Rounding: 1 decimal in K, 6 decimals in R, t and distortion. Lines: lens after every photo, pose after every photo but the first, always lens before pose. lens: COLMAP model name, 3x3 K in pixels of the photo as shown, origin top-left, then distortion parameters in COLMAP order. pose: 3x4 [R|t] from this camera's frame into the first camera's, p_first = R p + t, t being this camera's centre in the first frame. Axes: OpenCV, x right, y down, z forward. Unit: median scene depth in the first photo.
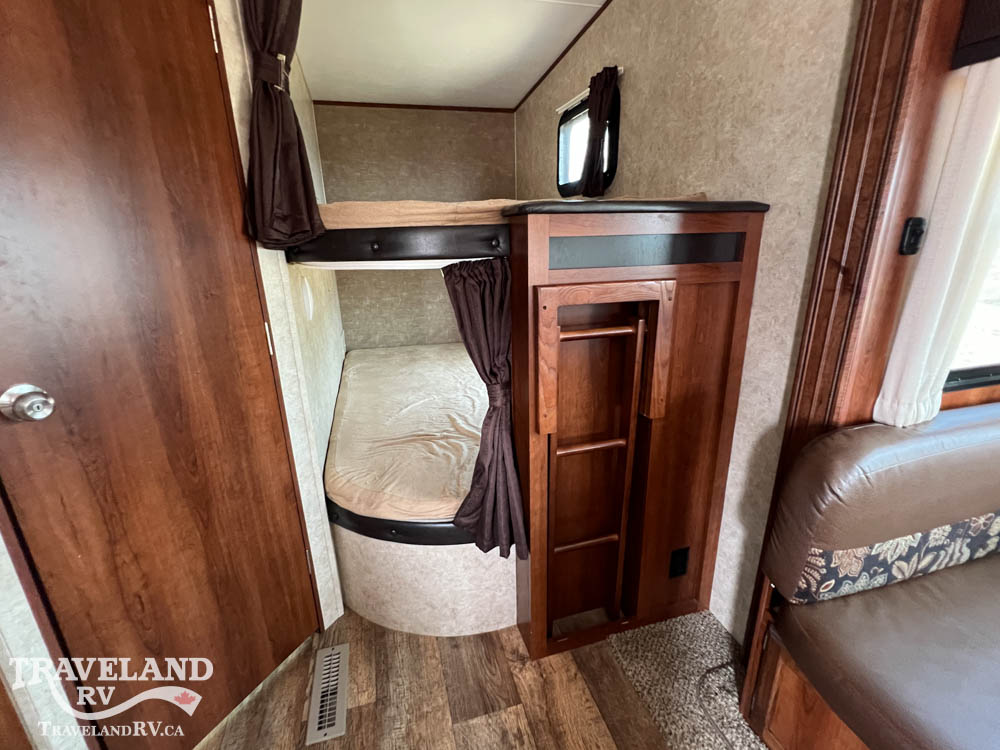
lens RADIAL K [[459.6, 0, 502.2], [0, 459.6, 373.8], [0, 0, 1]] dist [-0.004149, 0.001763]
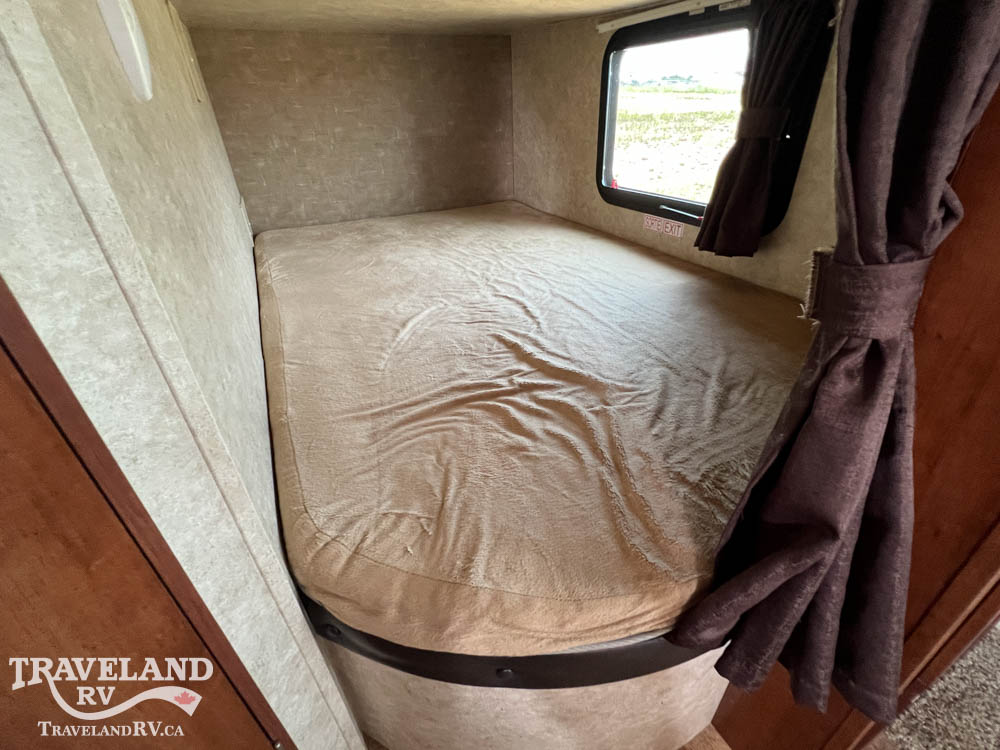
lens RADIAL K [[459.6, 0, 500.9], [0, 459.6, 374.4], [0, 0, 1]] dist [-0.004149, 0.001763]
pose [[0.983479, -0.100505, 0.150561, -0.243962], [0.061638, 0.967938, 0.243509, 0.006284], [-0.170208, -0.230205, 0.958141, 0.611178]]
